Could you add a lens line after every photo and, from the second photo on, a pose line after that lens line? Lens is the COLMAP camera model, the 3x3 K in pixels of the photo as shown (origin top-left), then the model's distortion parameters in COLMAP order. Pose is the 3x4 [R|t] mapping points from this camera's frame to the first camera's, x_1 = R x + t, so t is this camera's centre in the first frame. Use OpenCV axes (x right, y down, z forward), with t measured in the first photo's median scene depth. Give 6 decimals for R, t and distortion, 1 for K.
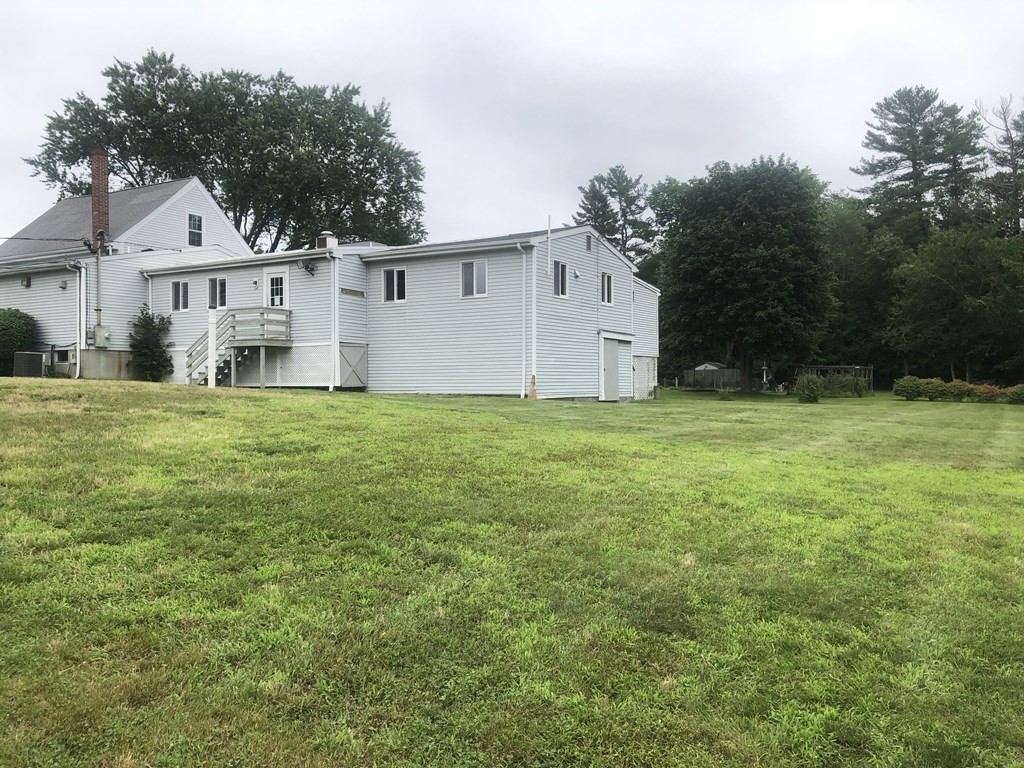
lens RADIAL K [[845.6, 0, 510.0], [0, 845.6, 385.0], [0, 0, 1]] dist [0.041746, -0.056791]
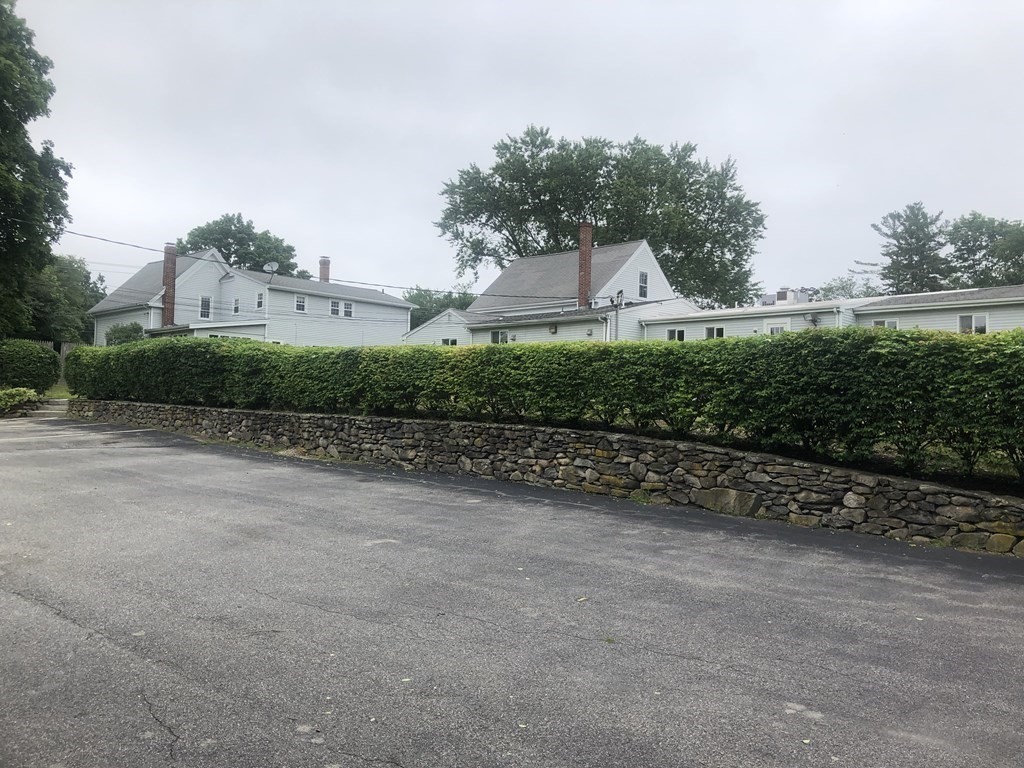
lens RADIAL K [[845.6, 0, 515.1], [0, 845.6, 386.0], [0, 0, 1]] dist [0.041746, -0.056791]
pose [[0.973740, 0.018431, -0.226916, -0.171622], [-0.026308, 0.999150, -0.031736, 0.002966], [0.226138, 0.036873, 0.973397, -0.127926]]
